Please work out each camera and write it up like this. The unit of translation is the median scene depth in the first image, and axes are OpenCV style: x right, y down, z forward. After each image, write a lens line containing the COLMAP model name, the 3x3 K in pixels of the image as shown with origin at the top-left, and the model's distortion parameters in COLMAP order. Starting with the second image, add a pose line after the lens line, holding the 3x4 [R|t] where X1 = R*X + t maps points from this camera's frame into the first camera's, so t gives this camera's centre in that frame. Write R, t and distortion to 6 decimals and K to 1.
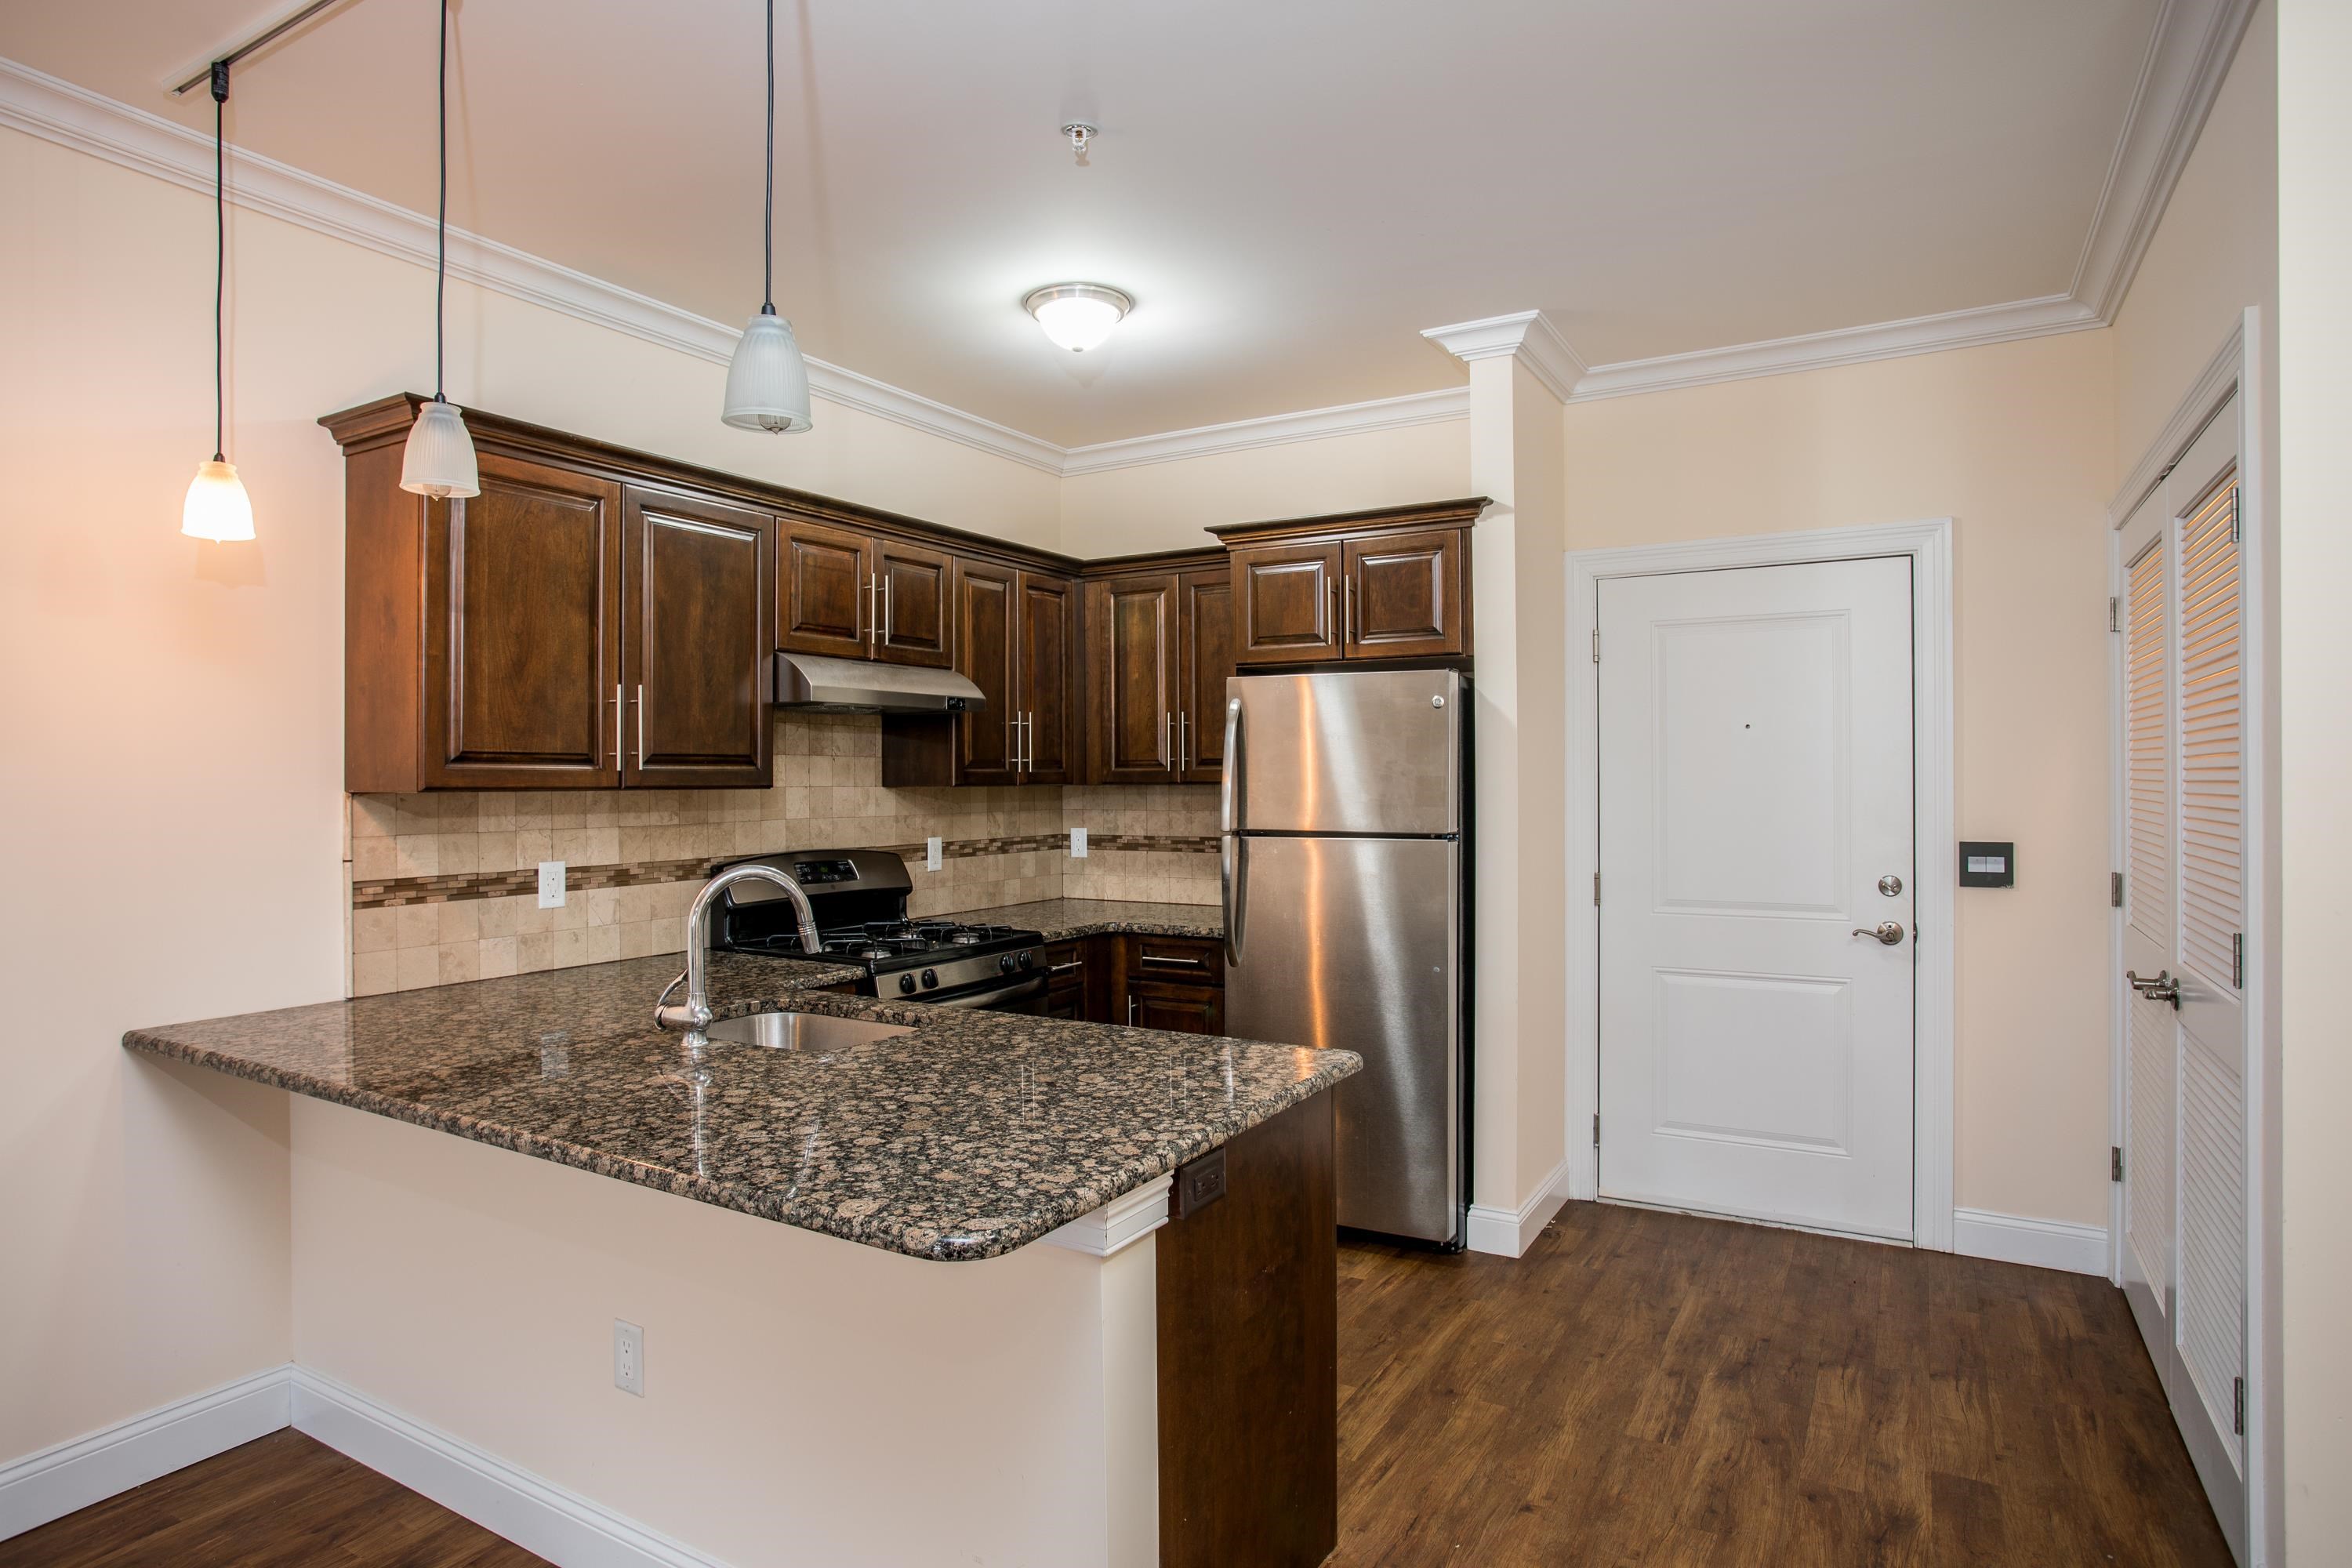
lens RADIAL K [[1321.5, 0, 1153.9], [0, 1321.5, 776.2], [0, 0, 1]] dist [-0.071079, 0.042635]
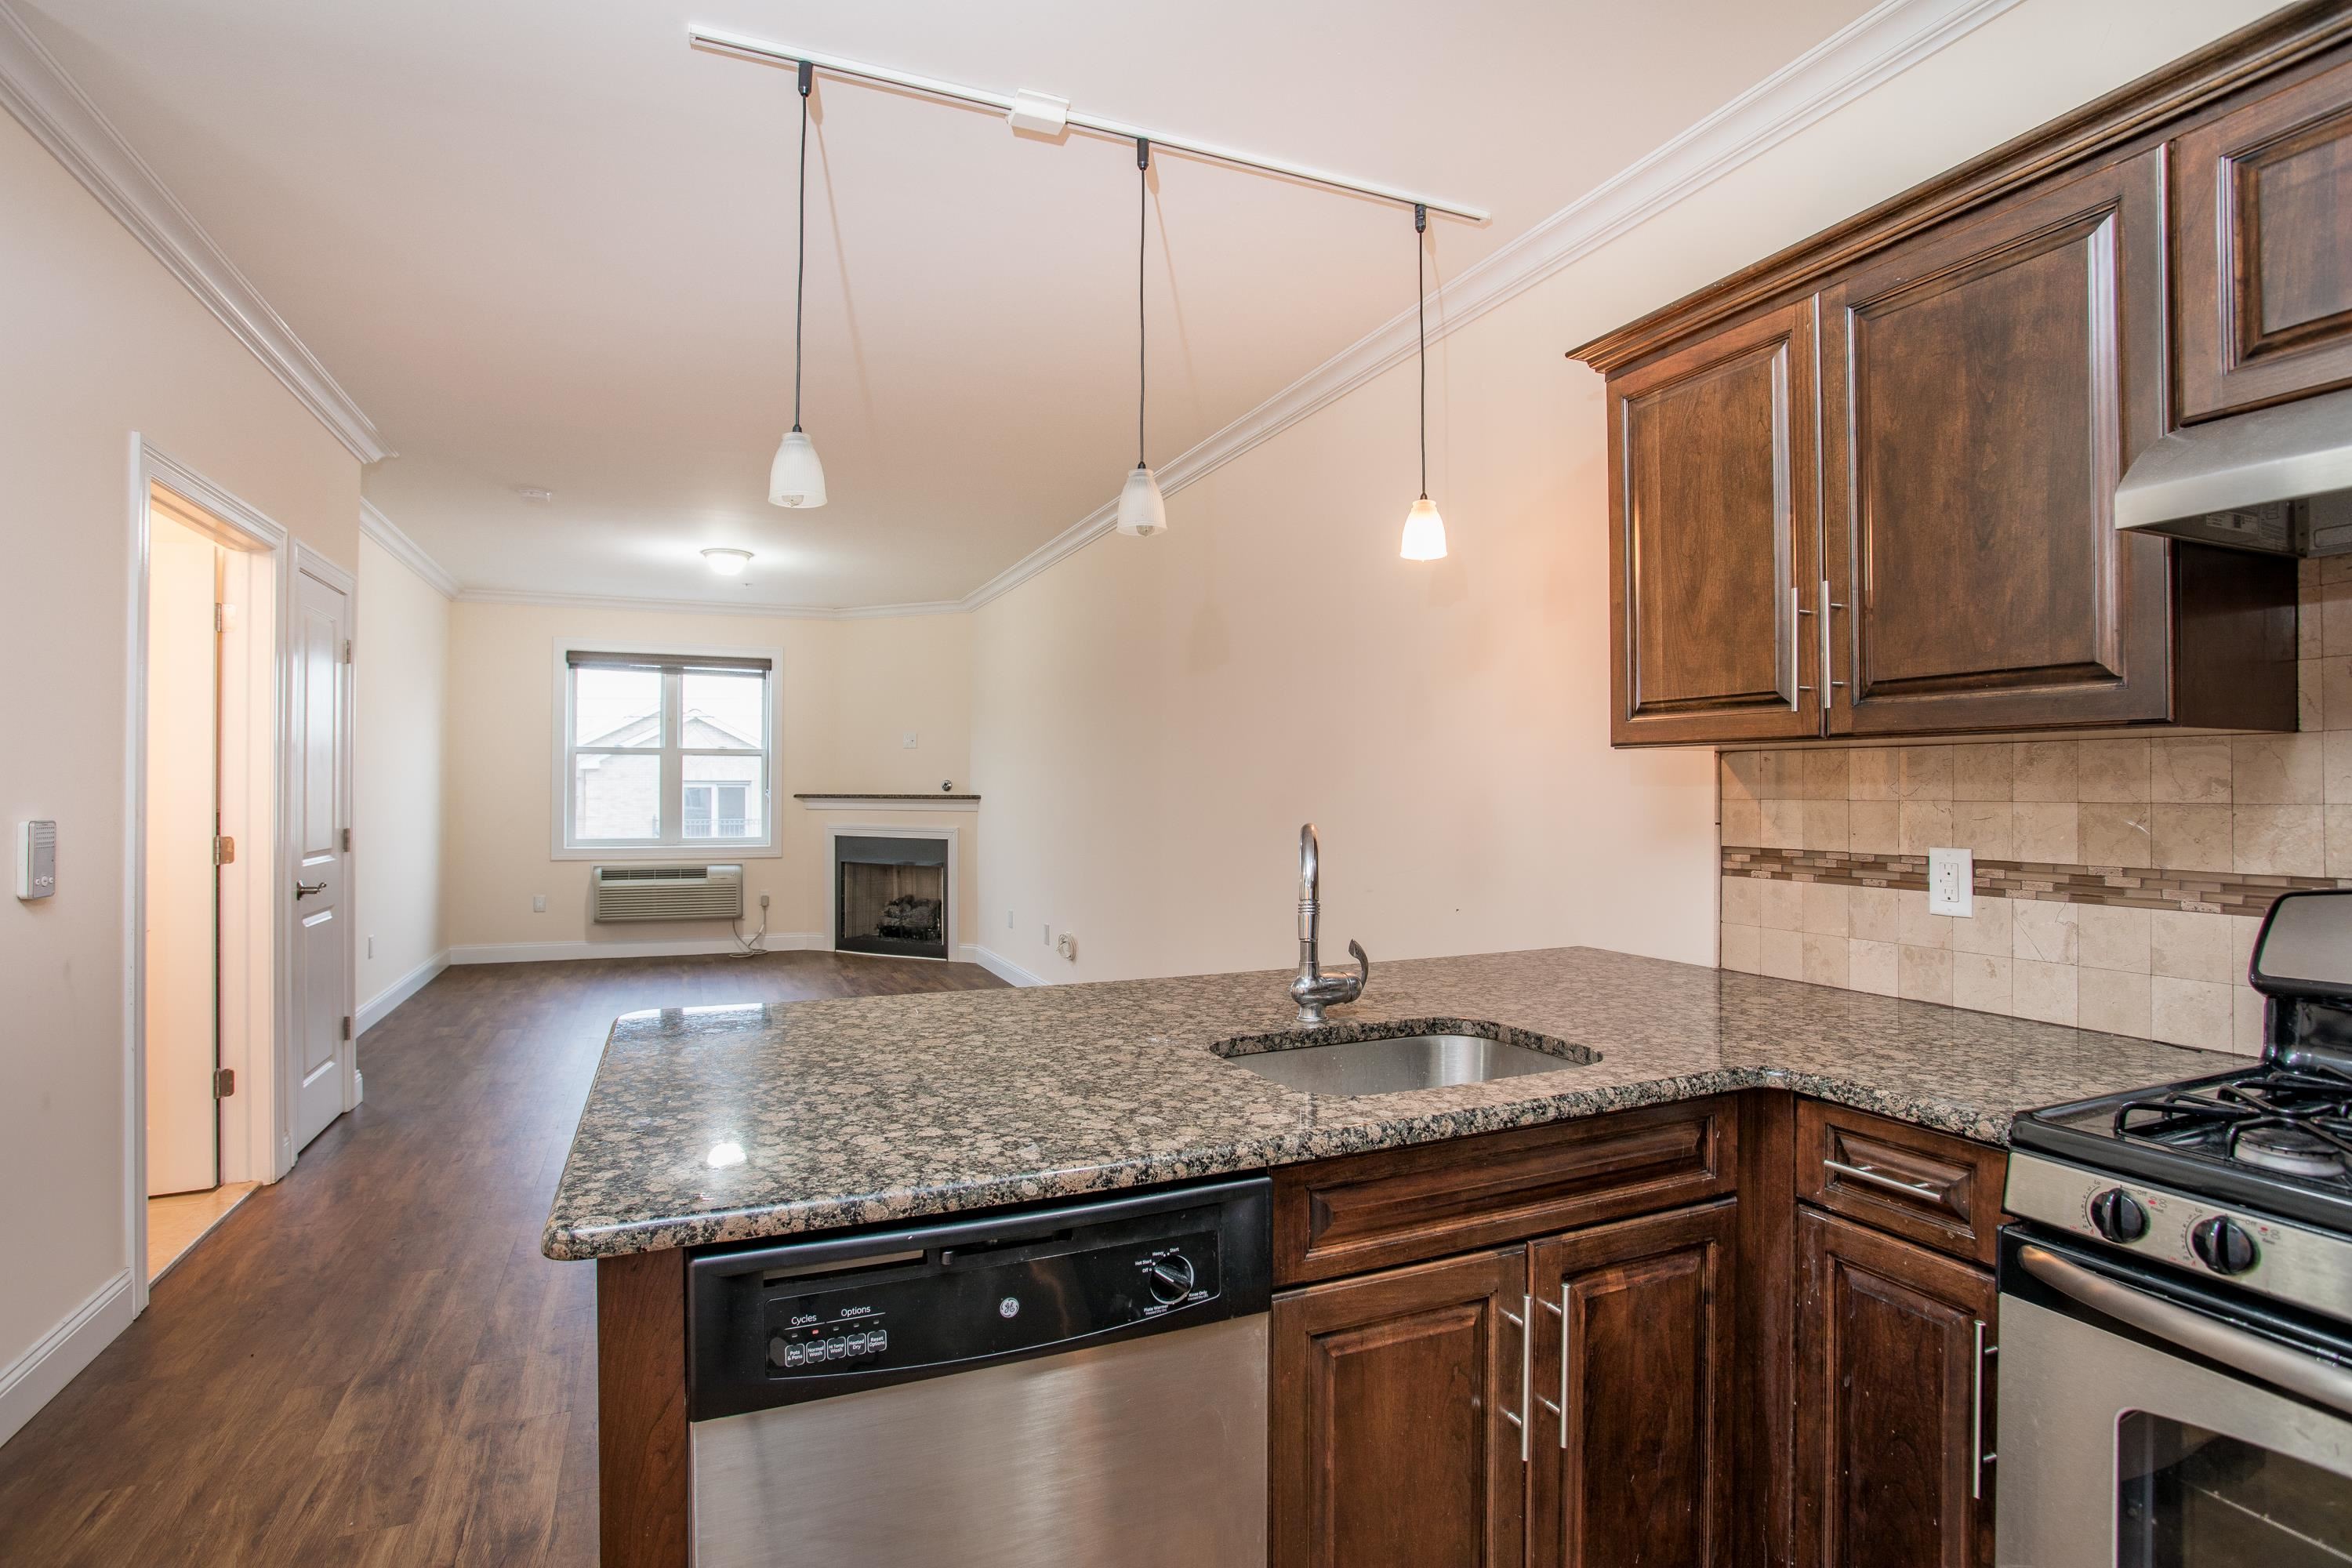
lens RADIAL K [[1151.6, 0, 1177.8], [0, 1151.6, 778.6], [0, 0, 1]] dist [-0.072608, 0.030279]
pose [[-0.591029, -0.006188, -0.806627, 0.239753], [0.000174, 0.999970, -0.007798, 0.031967], [0.806650, -0.004749, -0.591010, 0.970848]]
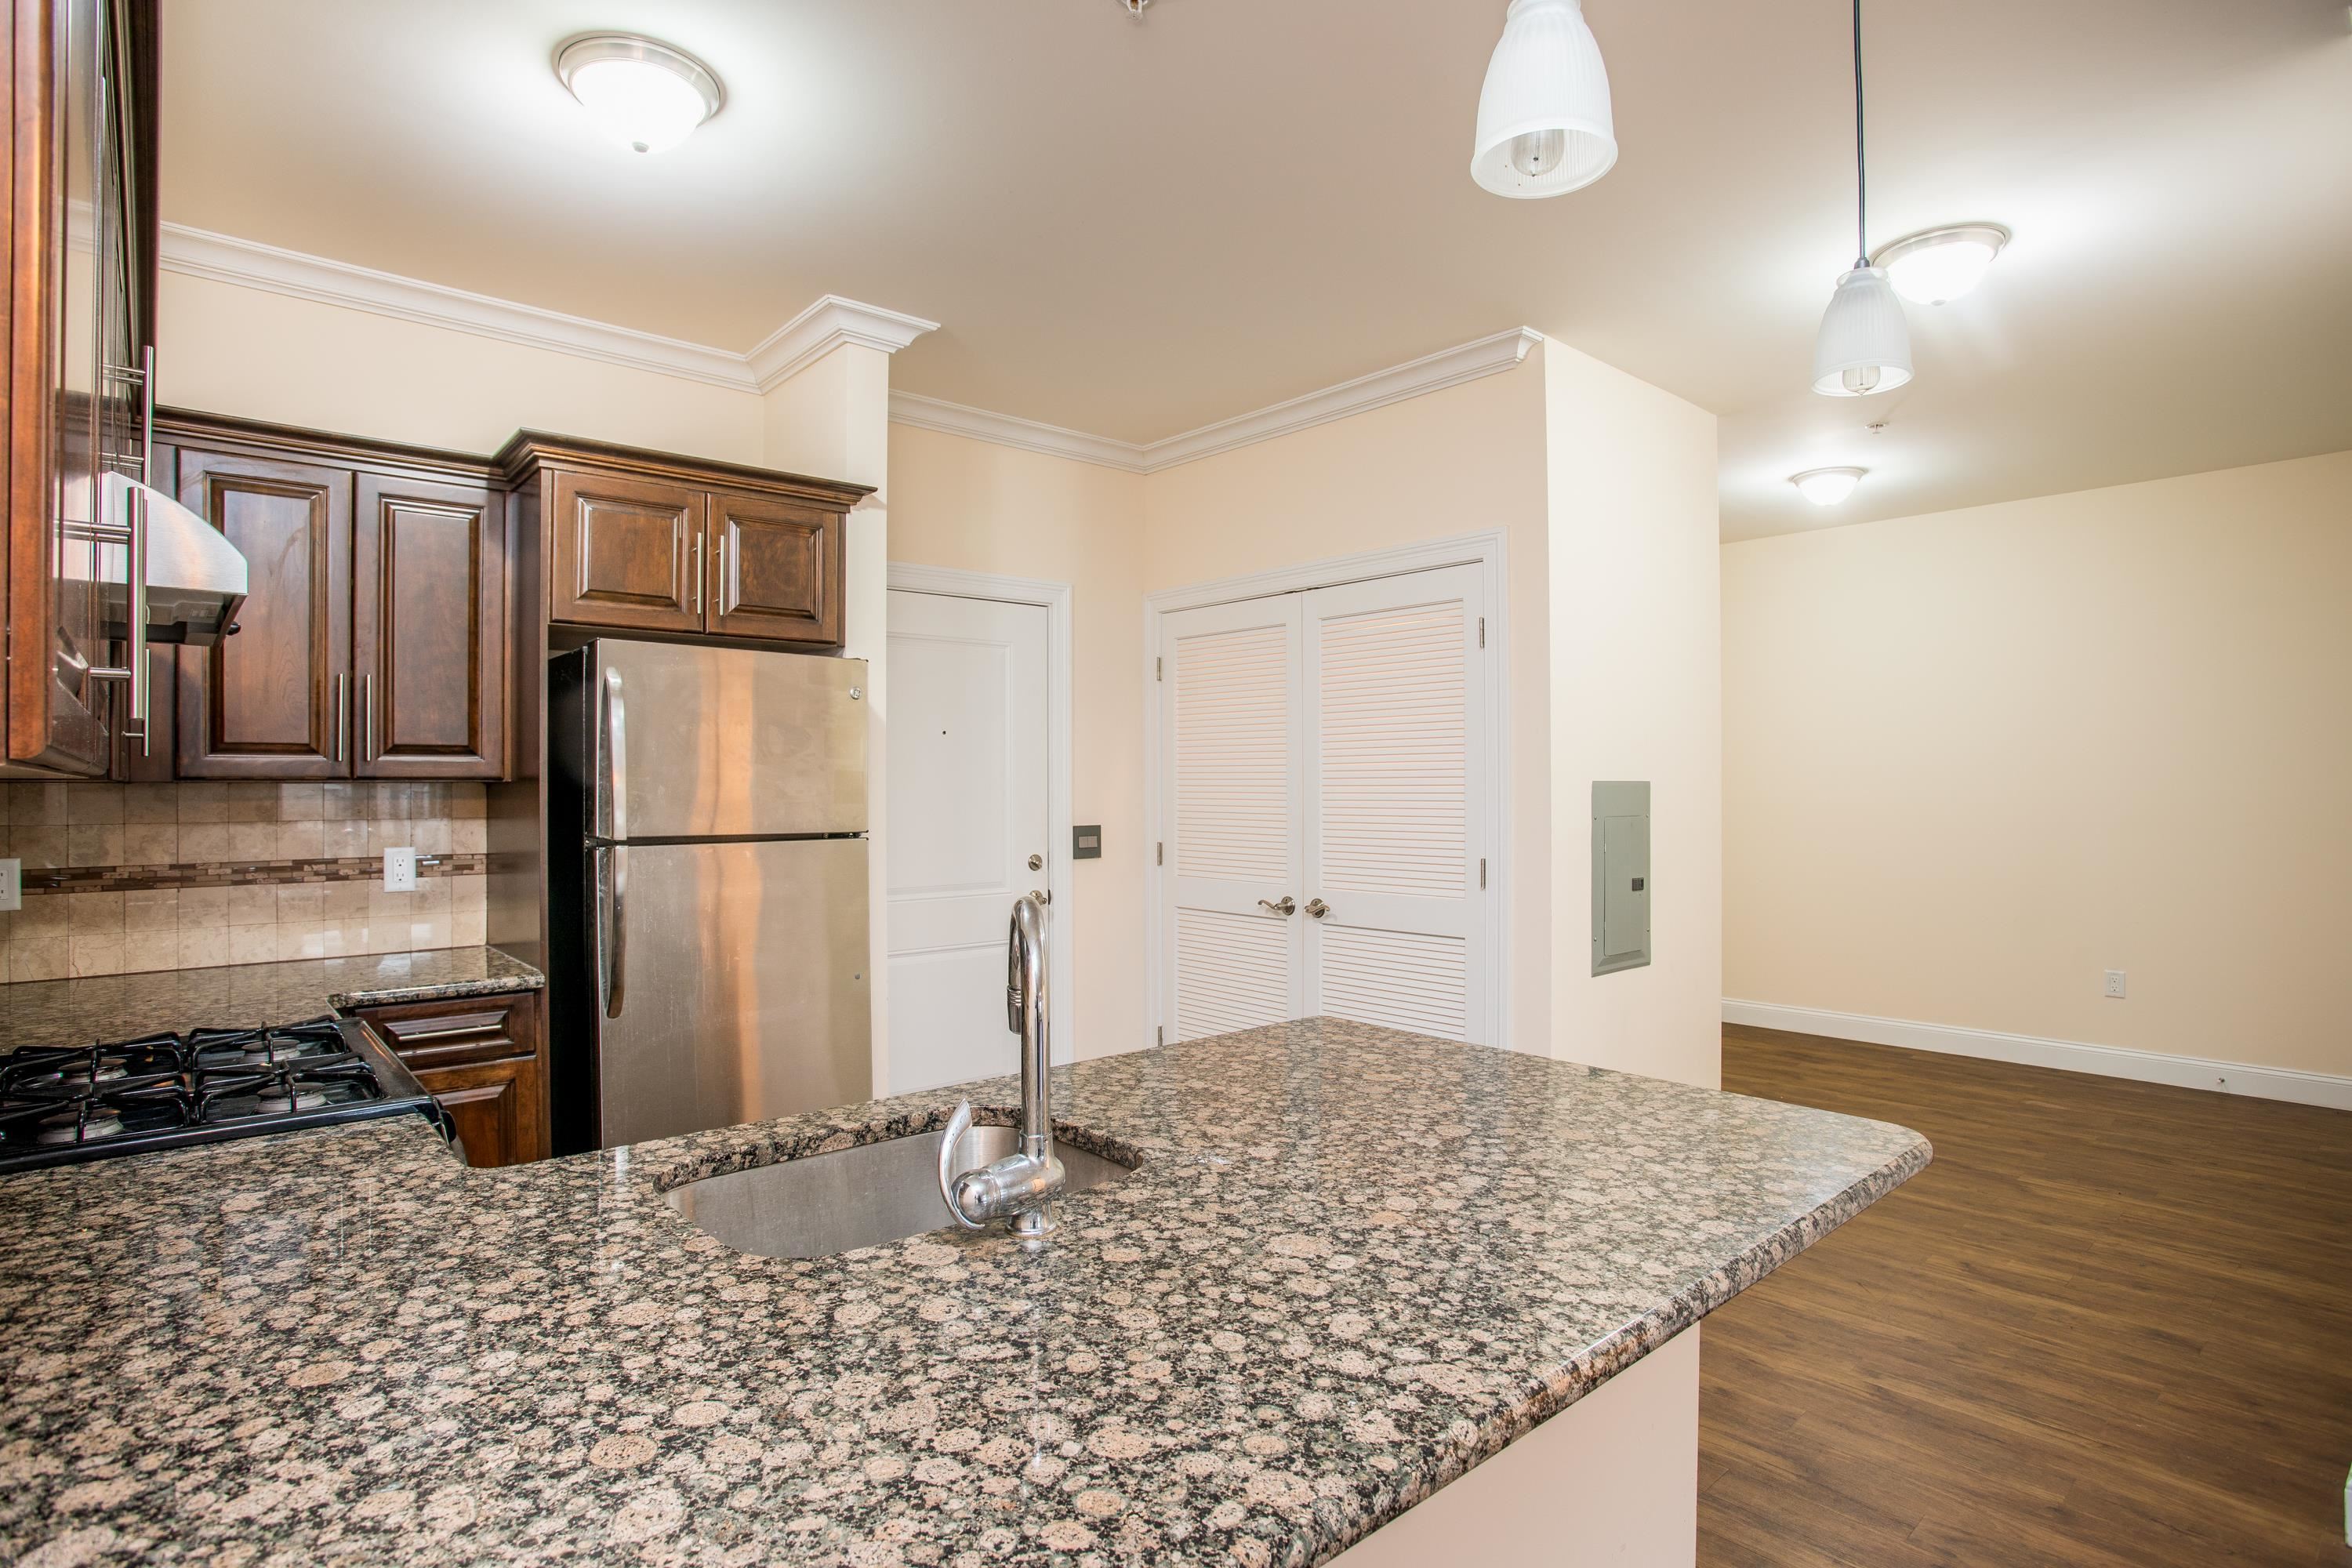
lens RADIAL K [[1204.8, 0, 1176.0], [0, 1204.8, 784.0], [0, 0, 1]] dist [-0.075760, 0.037129]
pose [[0.295270, 0.005081, 0.955400, -0.571430], [0.000641, 0.999985, -0.005516, 0.015012], [-0.955414, 0.002241, 0.295262, 0.555388]]
